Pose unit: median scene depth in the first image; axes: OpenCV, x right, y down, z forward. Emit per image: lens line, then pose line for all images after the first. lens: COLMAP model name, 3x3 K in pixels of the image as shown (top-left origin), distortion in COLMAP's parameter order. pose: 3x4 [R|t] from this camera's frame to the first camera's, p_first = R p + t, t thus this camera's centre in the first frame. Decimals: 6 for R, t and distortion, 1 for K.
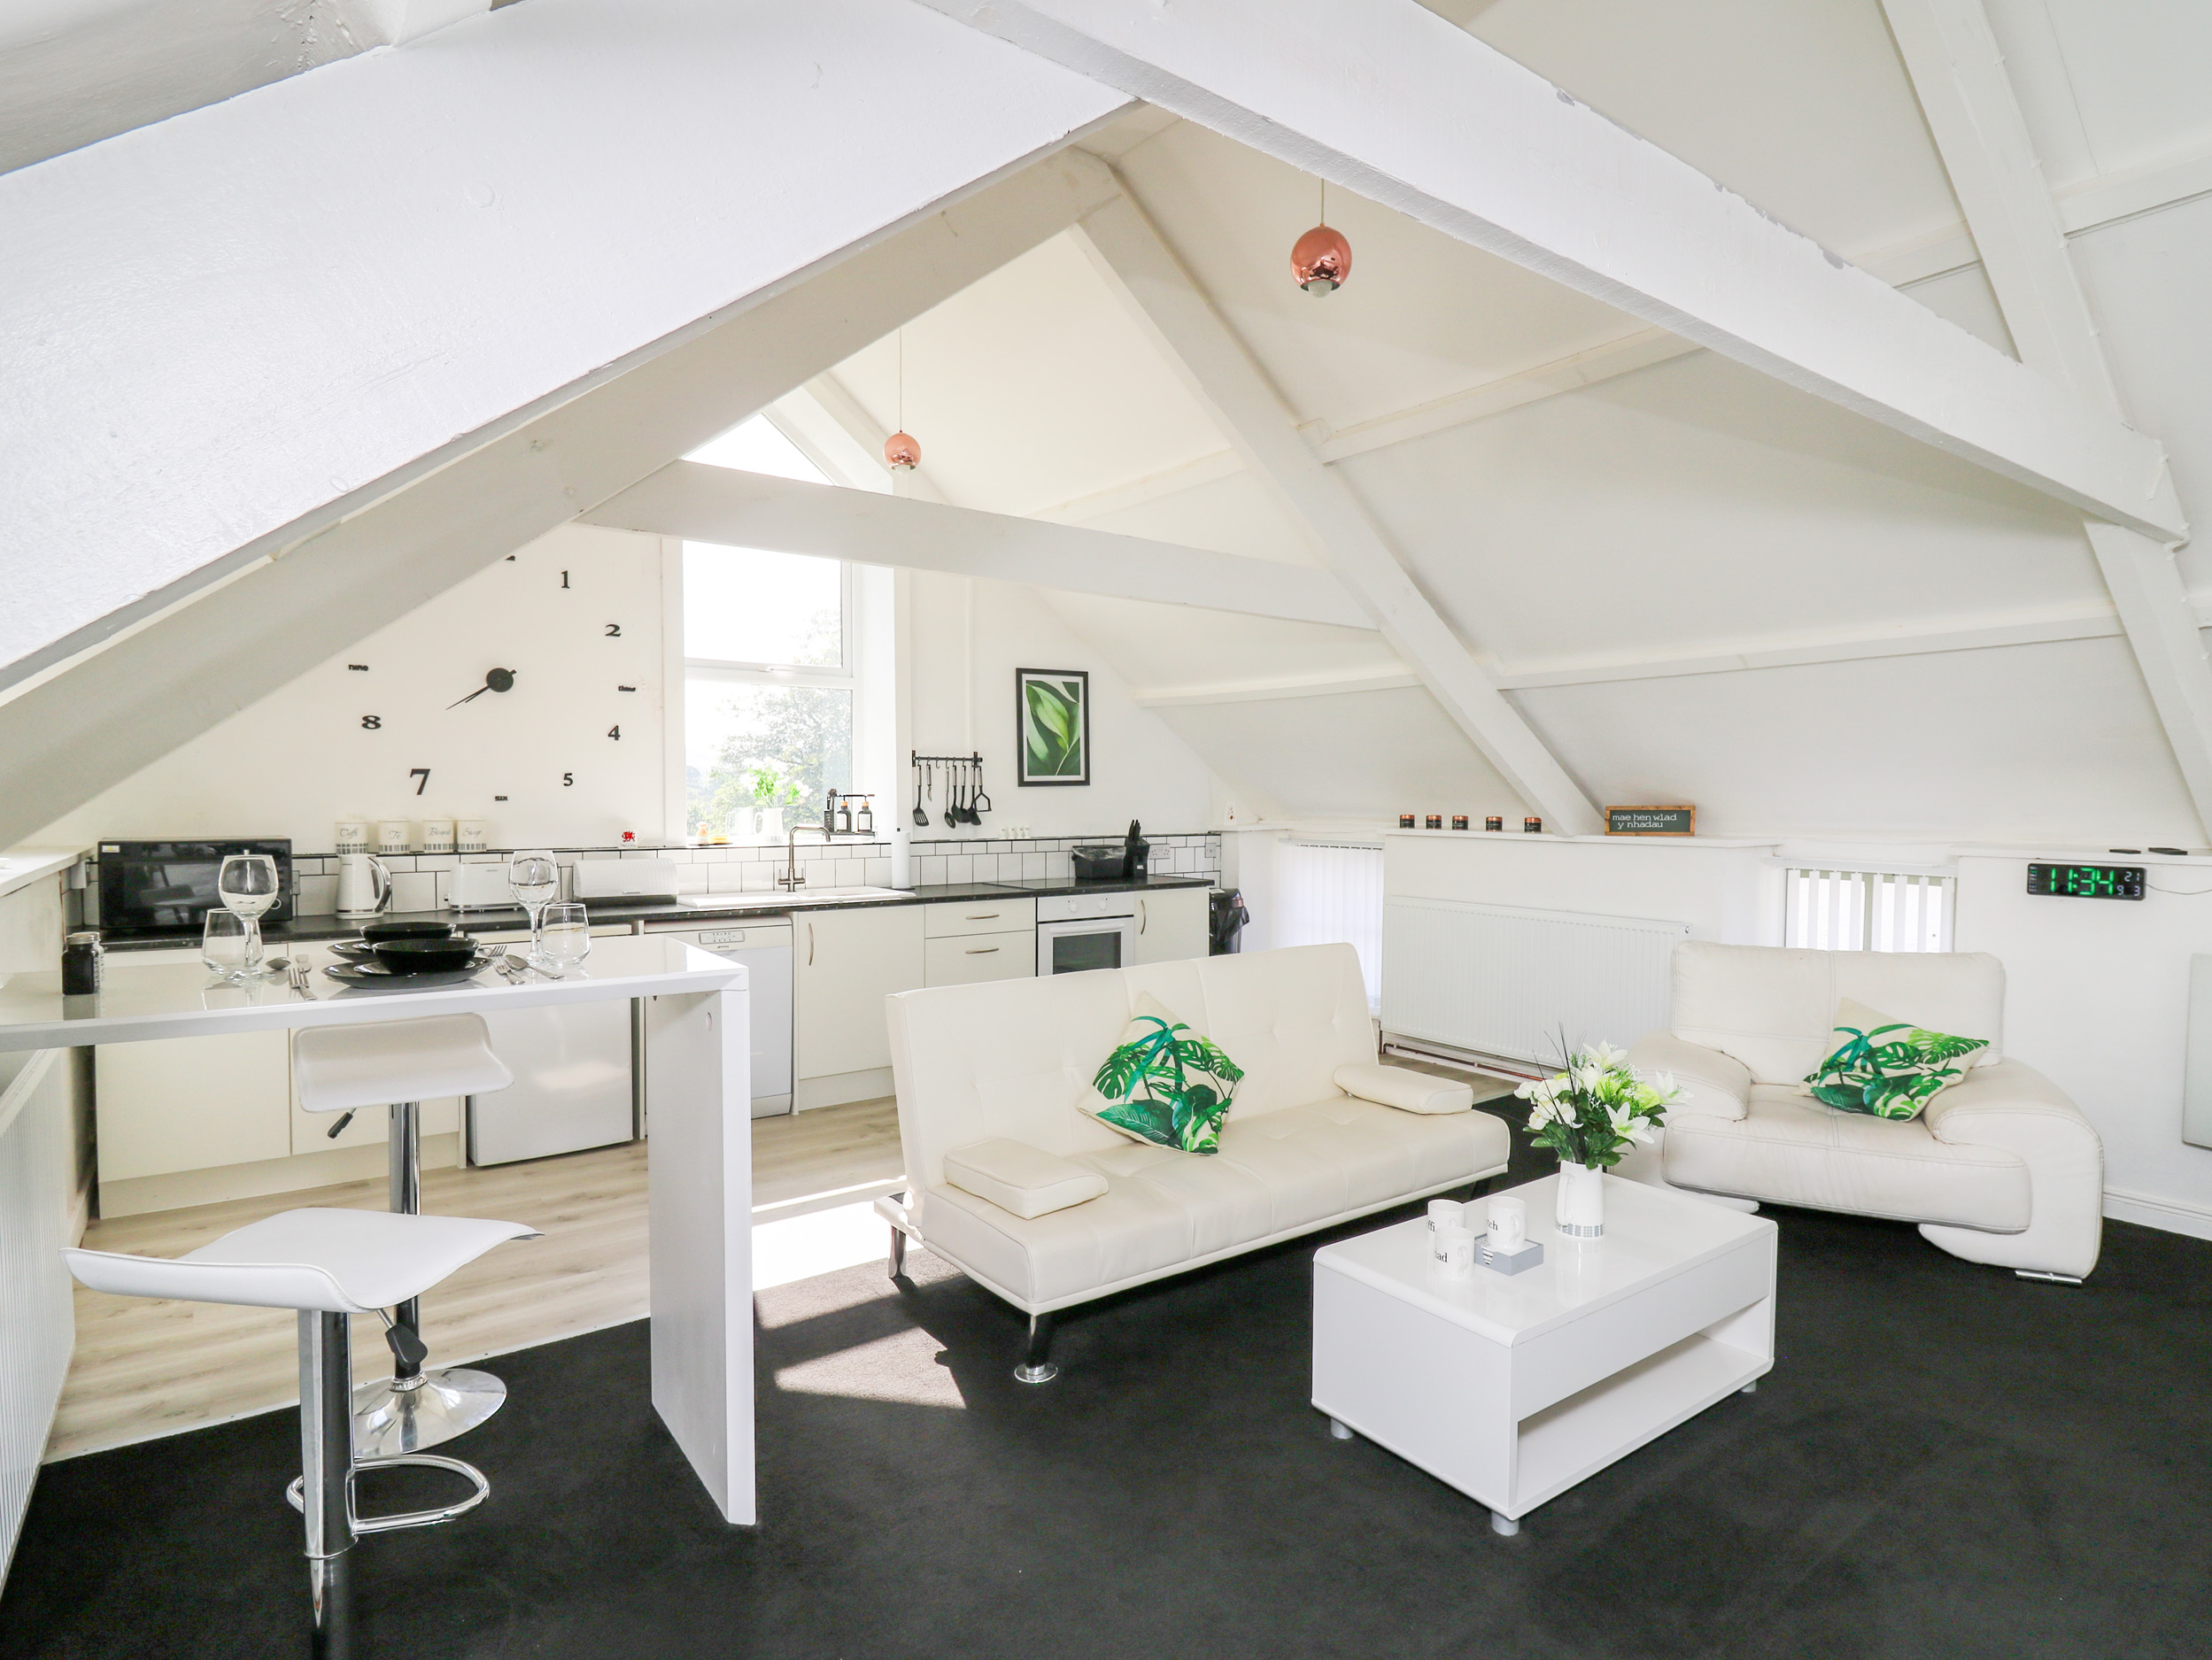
lens RADIAL K [[1187.0, 0, 1105.4], [0, 1187.0, 836.3], [0, 0, 1]] dist [-0.001451, -0.012490]
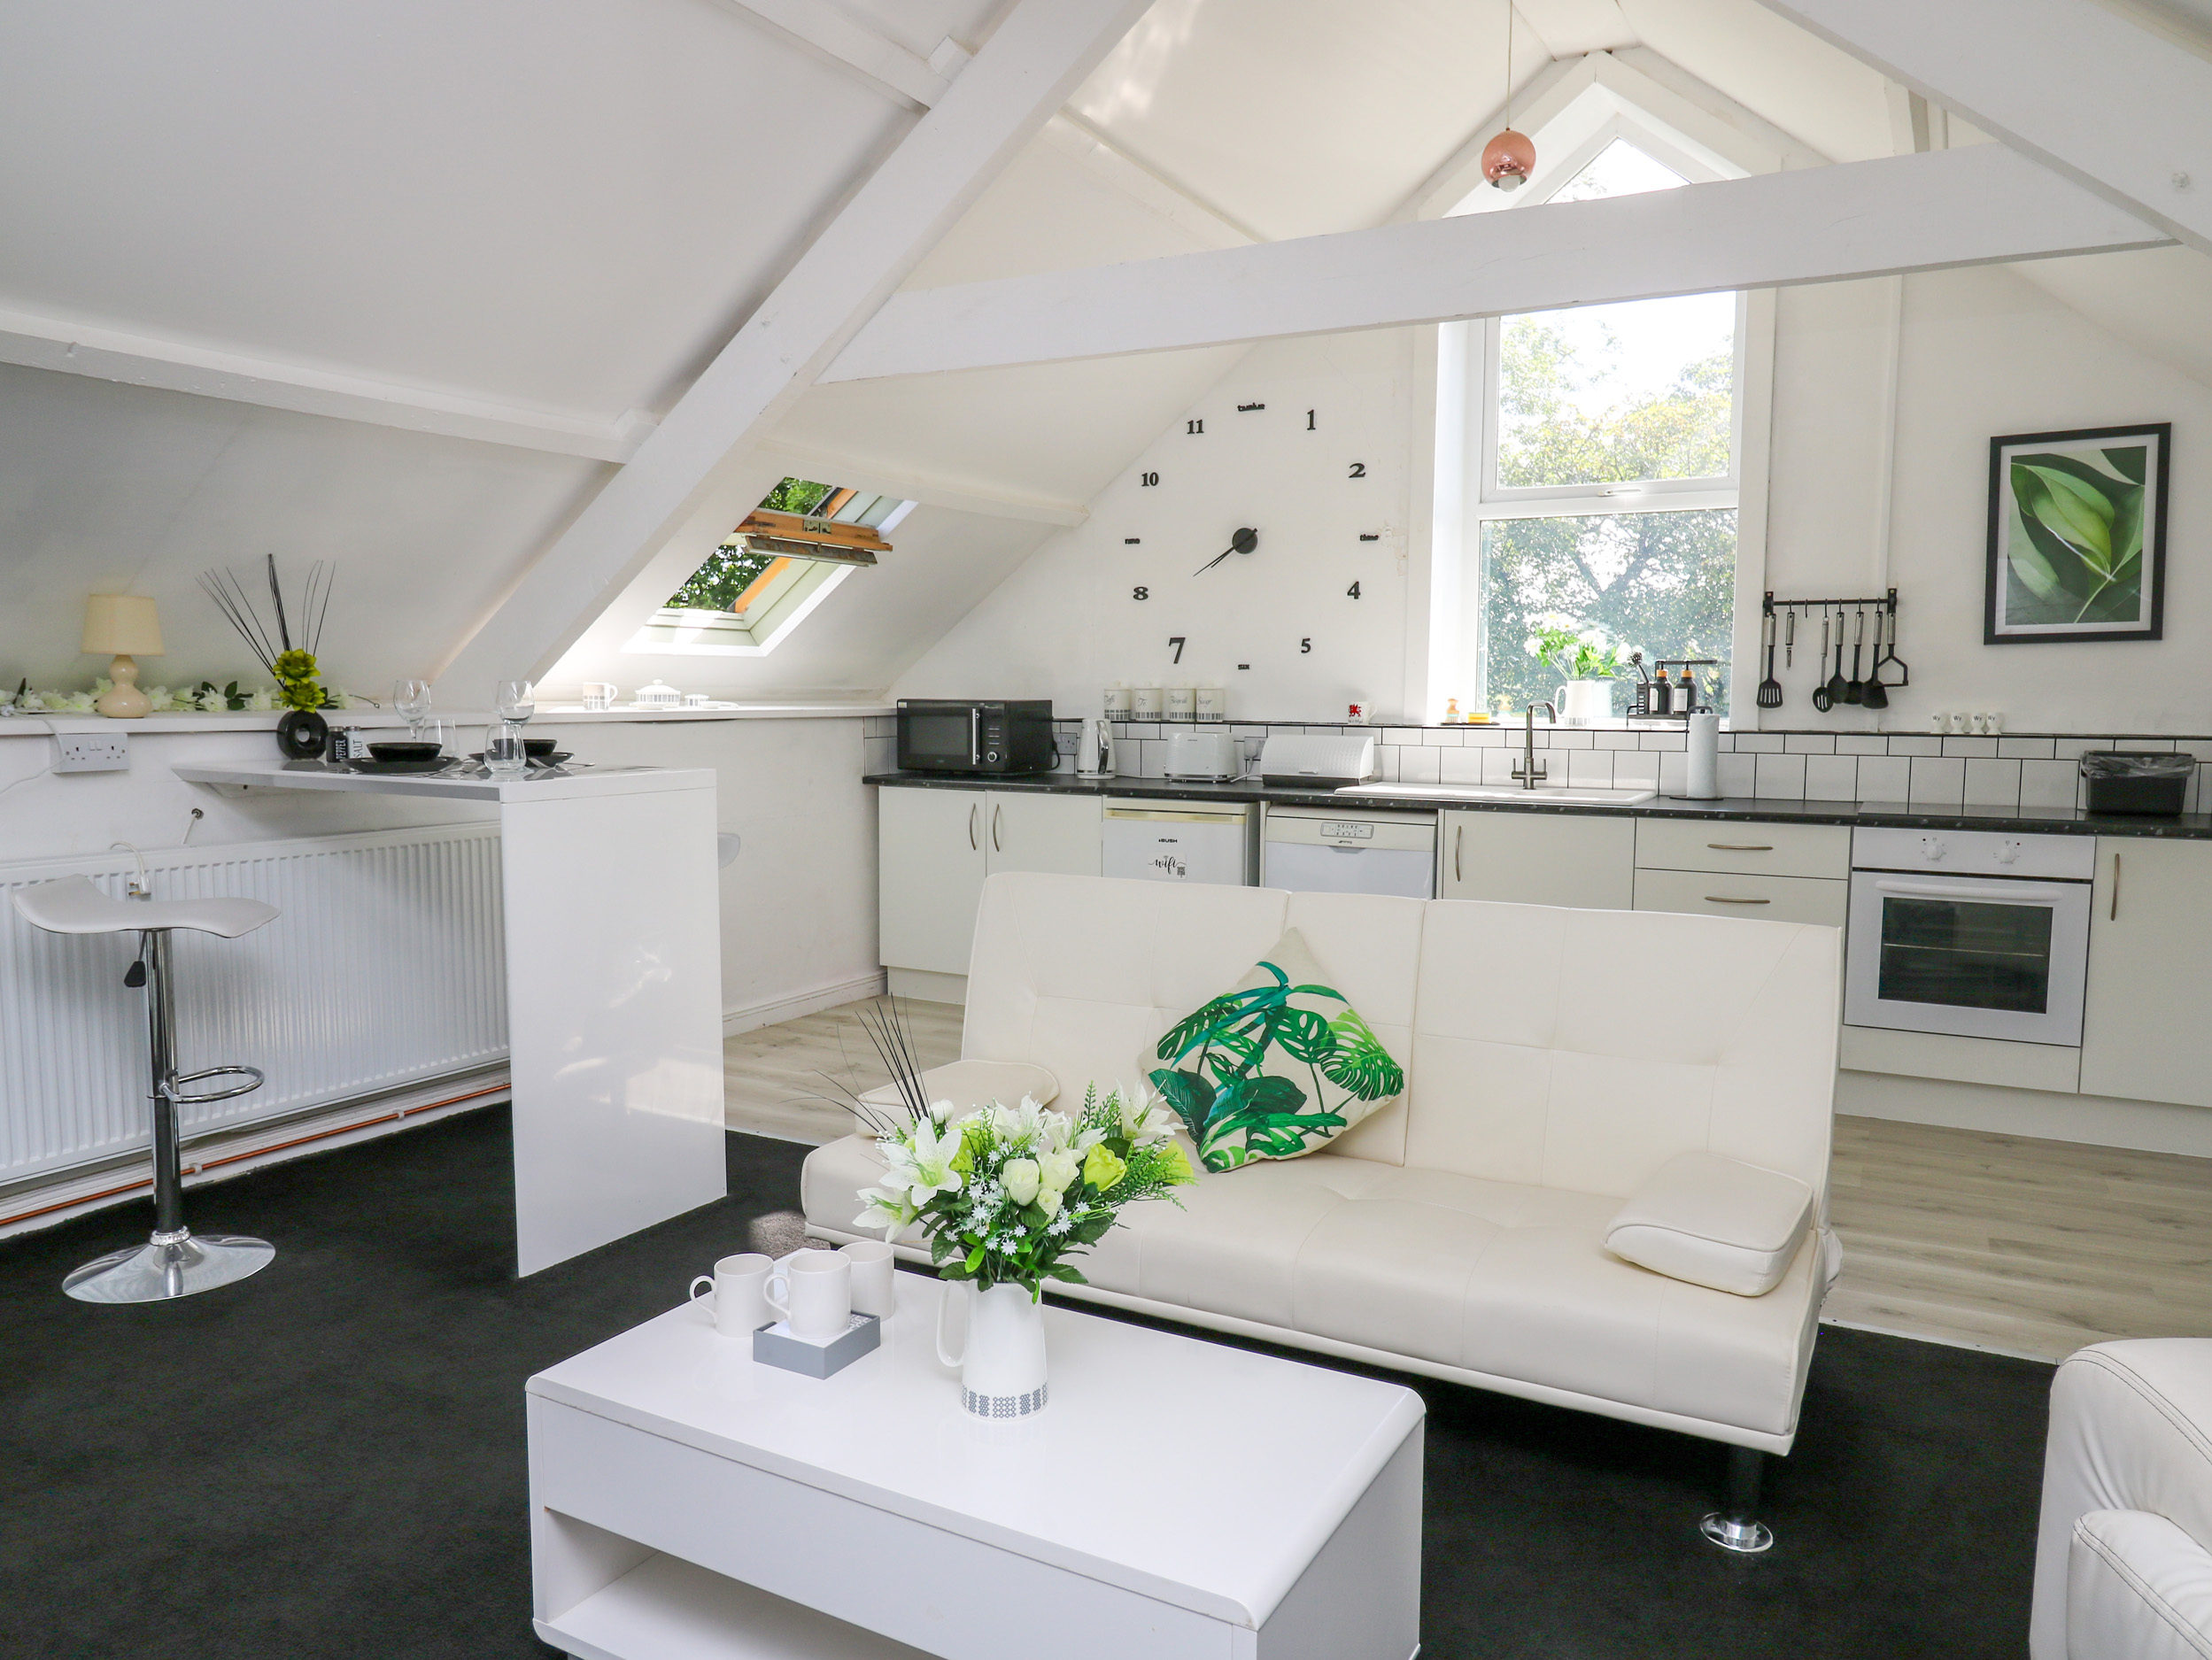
lens RADIAL K [[1490.2, 0, 1106.7], [0, 1490.2, 822.6], [0, 0, 1]] dist [0.000263, -0.003106]
pose [[0.435022, 0.080356, -0.896827, 0.424445], [-0.035792, 0.996766, 0.071949, 0.008442], [0.899708, 0.000800, 0.436492, 0.312385]]
